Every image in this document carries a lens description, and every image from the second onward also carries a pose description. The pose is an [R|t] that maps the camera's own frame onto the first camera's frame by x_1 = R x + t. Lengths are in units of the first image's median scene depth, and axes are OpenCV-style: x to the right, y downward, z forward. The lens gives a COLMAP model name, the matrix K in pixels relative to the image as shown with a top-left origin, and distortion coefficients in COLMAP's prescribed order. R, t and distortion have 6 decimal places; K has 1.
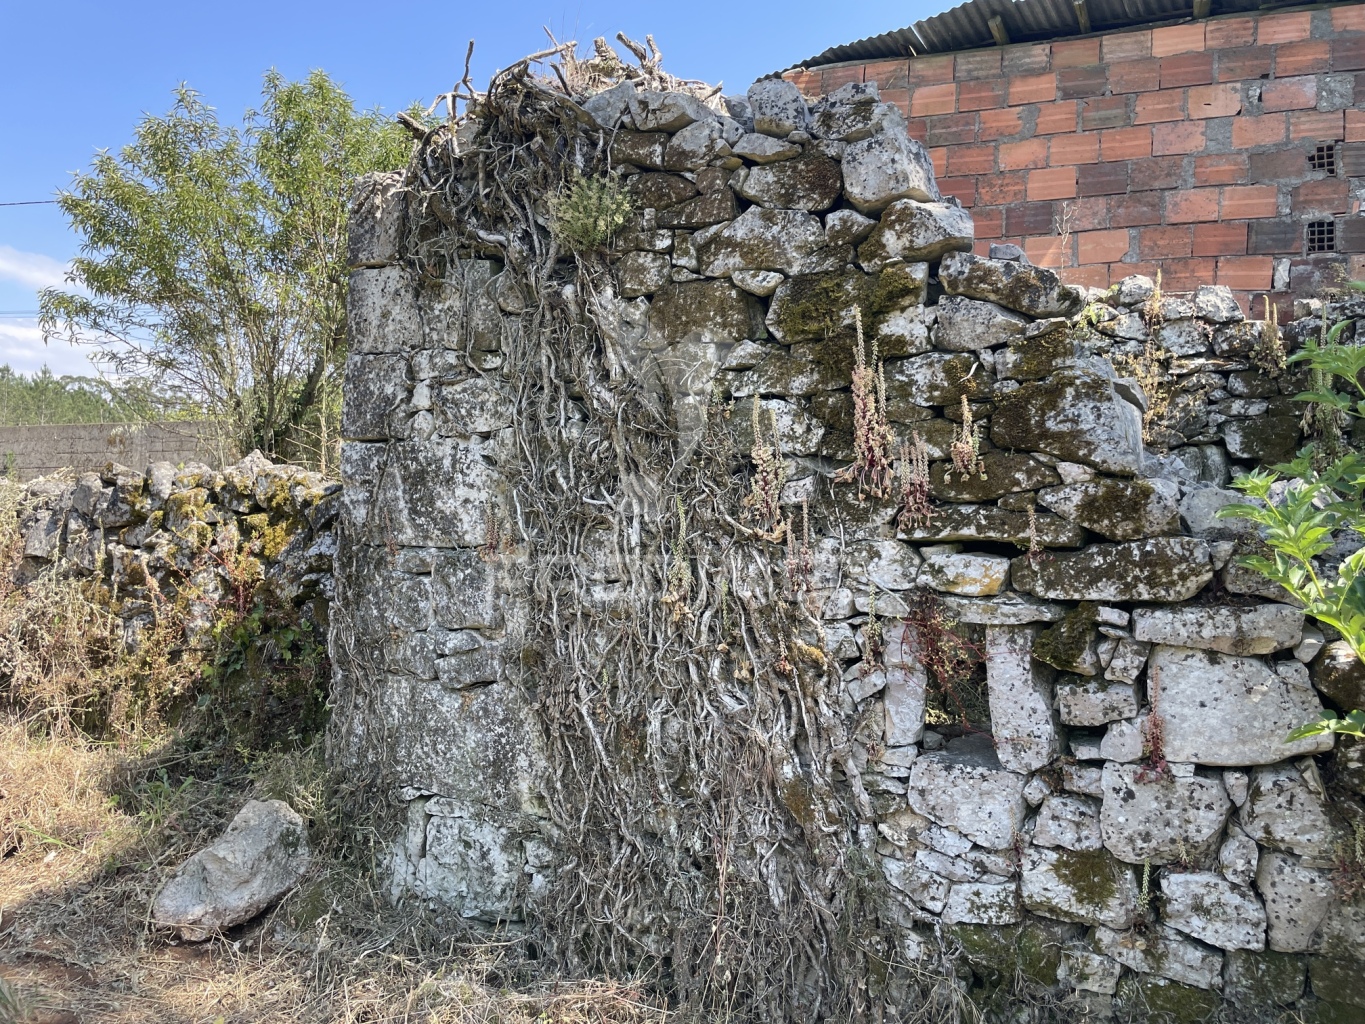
lens RADIAL K [[1036.5, 0, 681.4], [0, 1036.5, 495.9], [0, 0, 1]] dist [0.101948, -0.143168]
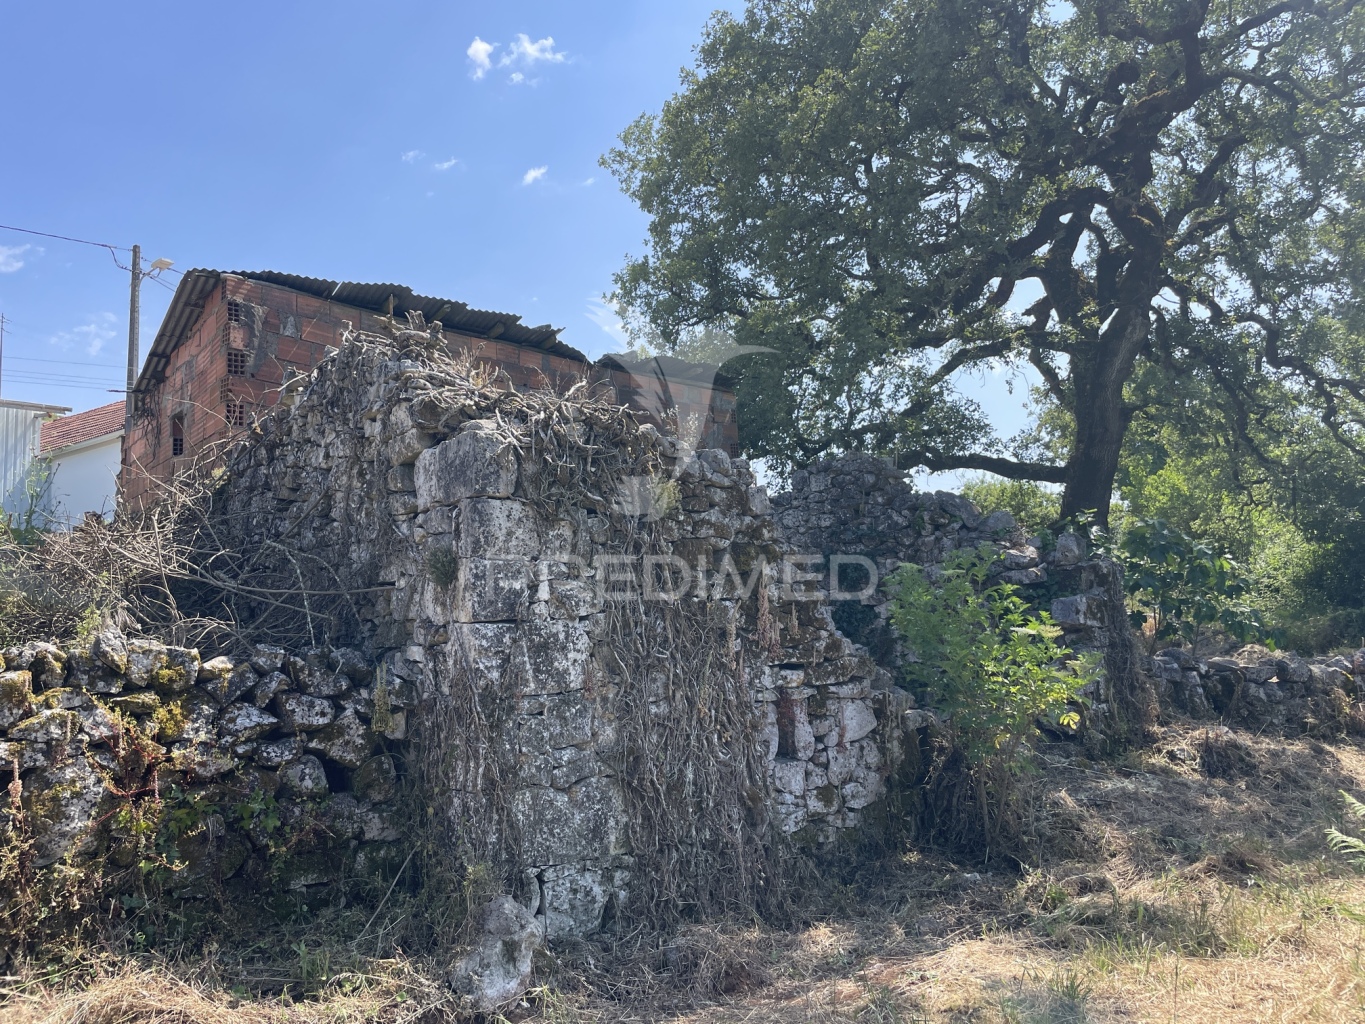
lens RADIAL K [[1036.5, 0, 681.4], [0, 1036.5, 495.9], [0, 0, 1]] dist [0.101948, -0.143168]
pose [[0.377007, 0.088241, 0.921997, -1.598116], [0.017812, 0.994576, -0.102471, -0.078205], [-0.926039, 0.055055, 0.373390, 0.260388]]
